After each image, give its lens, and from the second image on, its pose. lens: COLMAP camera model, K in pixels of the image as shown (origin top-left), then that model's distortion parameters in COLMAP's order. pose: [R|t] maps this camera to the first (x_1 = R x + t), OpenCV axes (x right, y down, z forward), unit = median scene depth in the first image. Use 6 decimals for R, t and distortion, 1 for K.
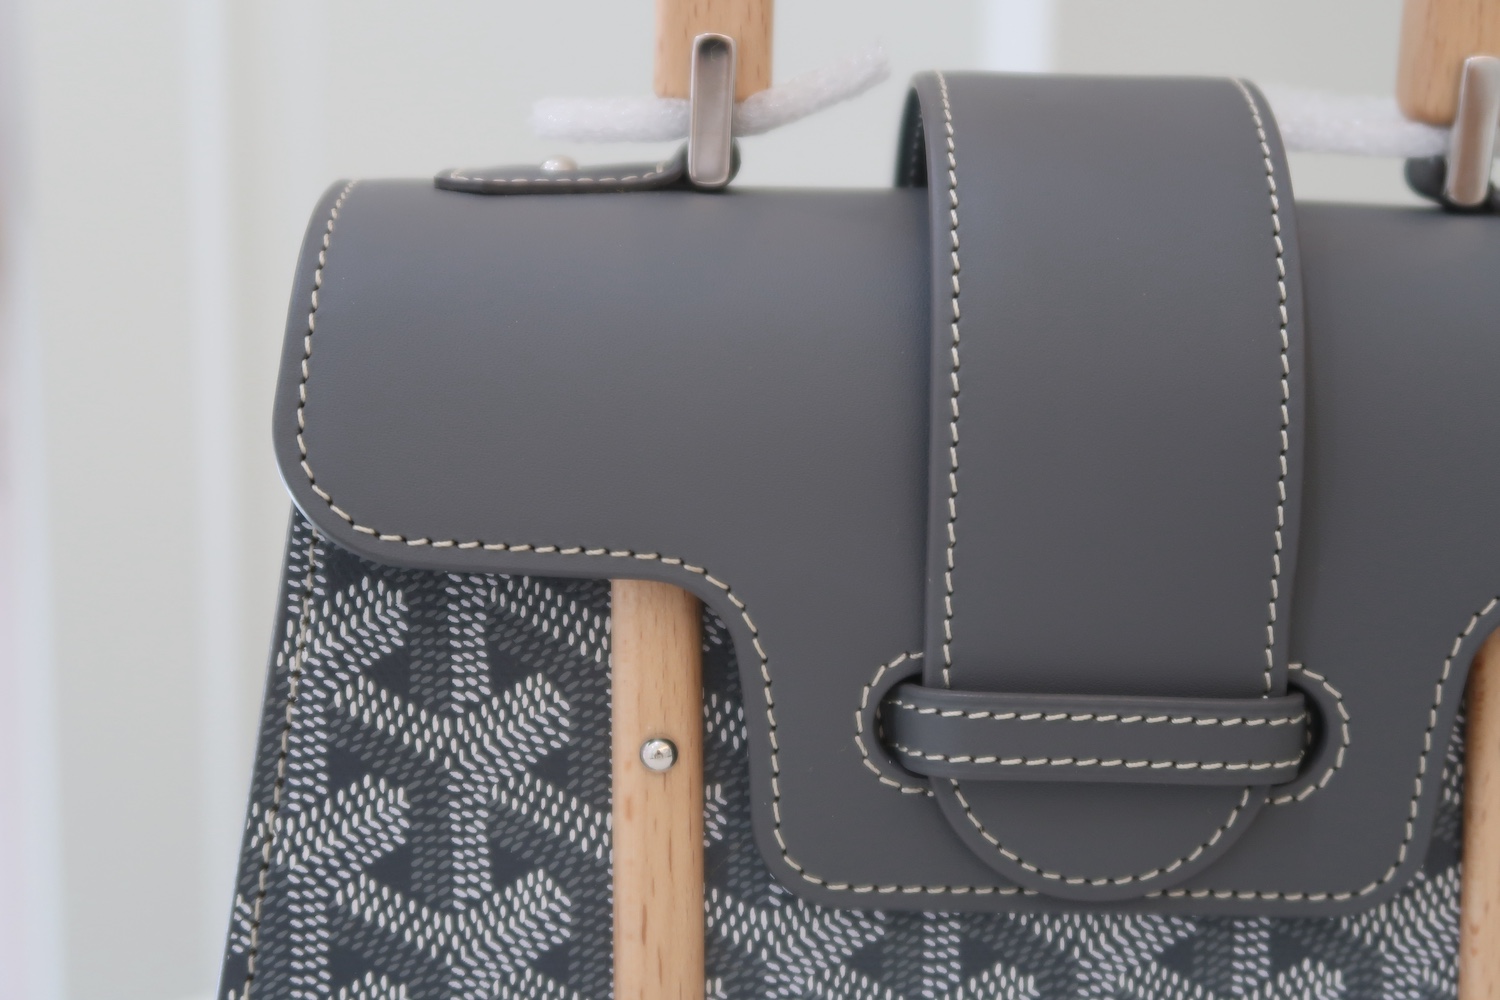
lens RADIAL K [[2406.4, 0, 753.7], [0, 2406.4, 489.4], [0, 0, 1]] dist [-0.027282, 0.000000]
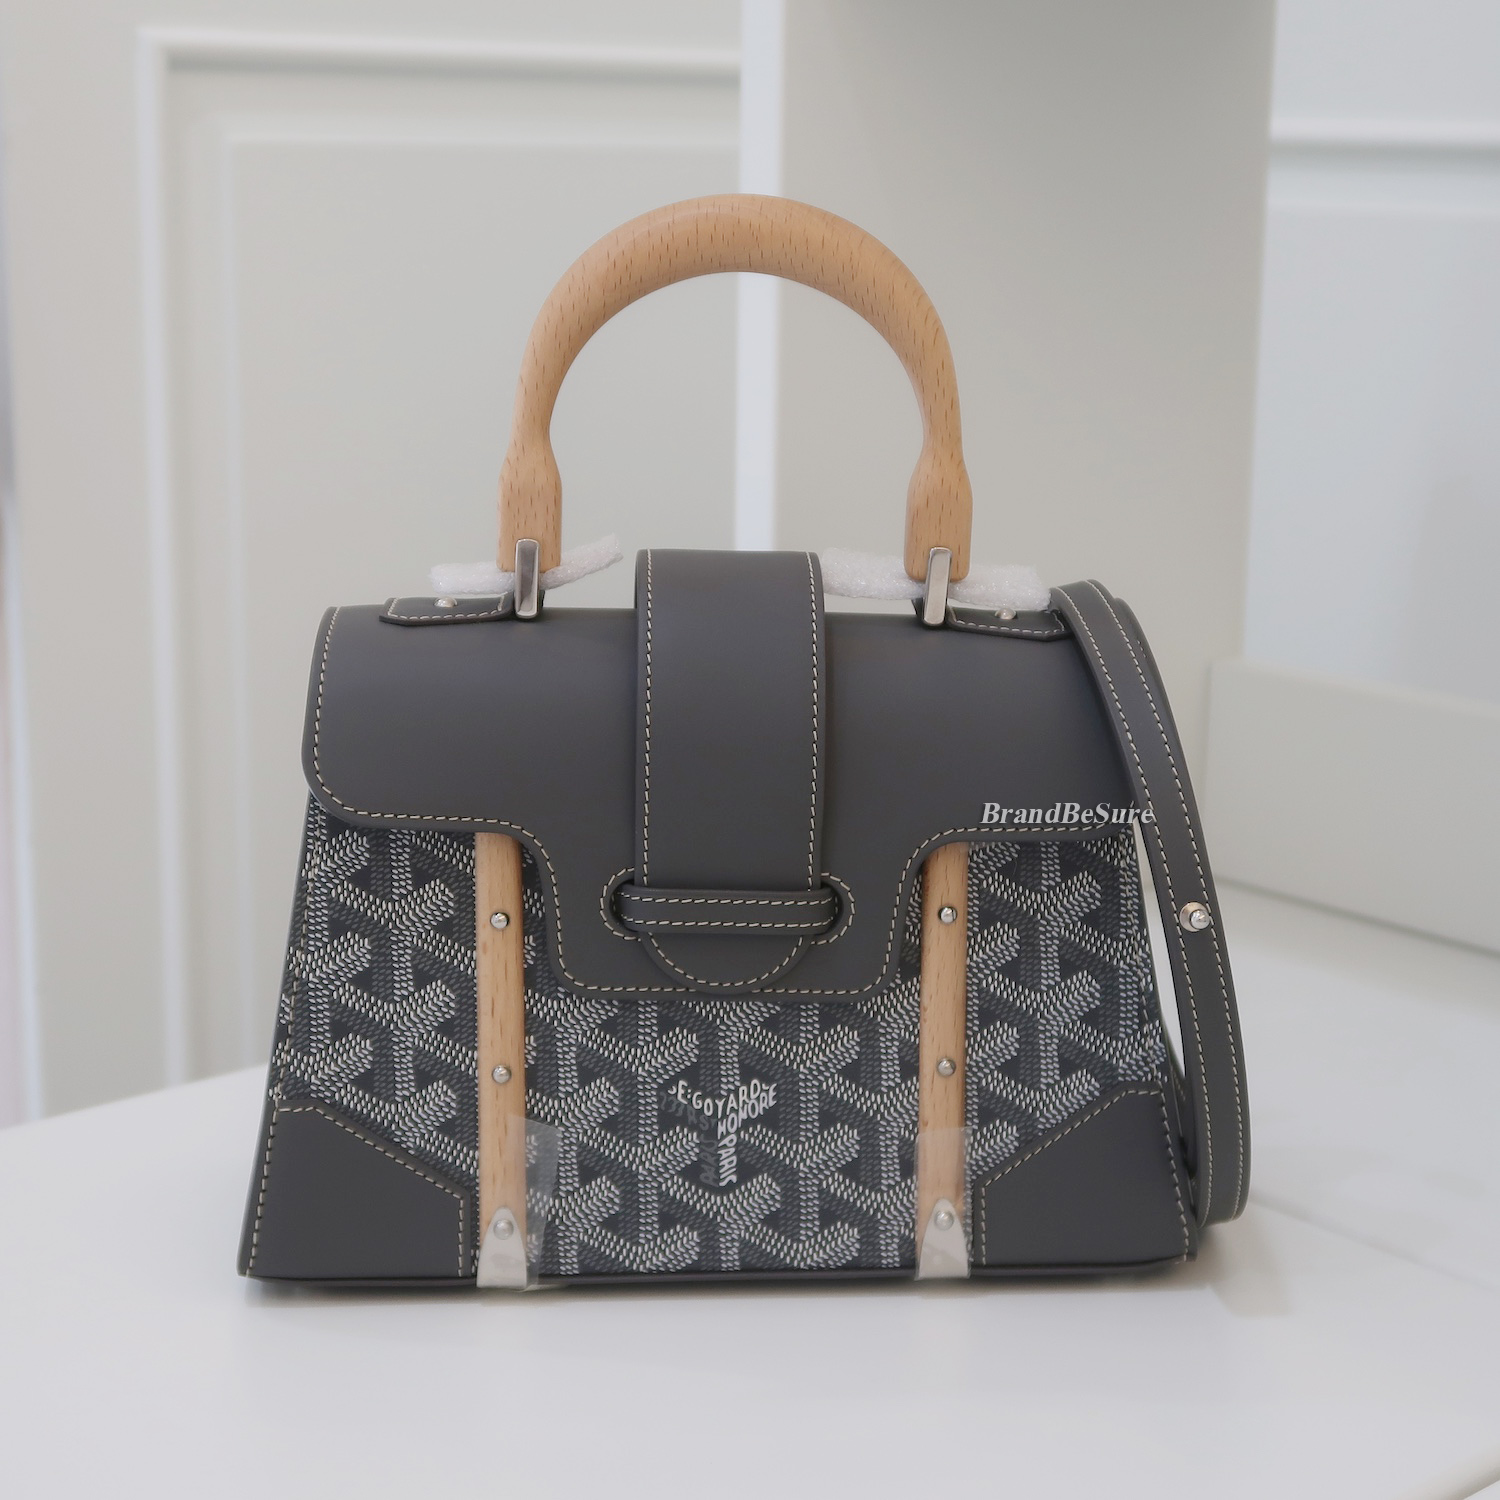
lens RADIAL K [[2817.8, 0, 760.4], [0, 2817.8, 740.0], [0, 0, 1]] dist [0.000630, 0.000000]
pose [[0.999363, -0.002753, 0.035574, 0.089660], [0.000802, 0.998499, 0.054765, -0.158914], [-0.035672, -0.054702, 0.997865, -1.263484]]
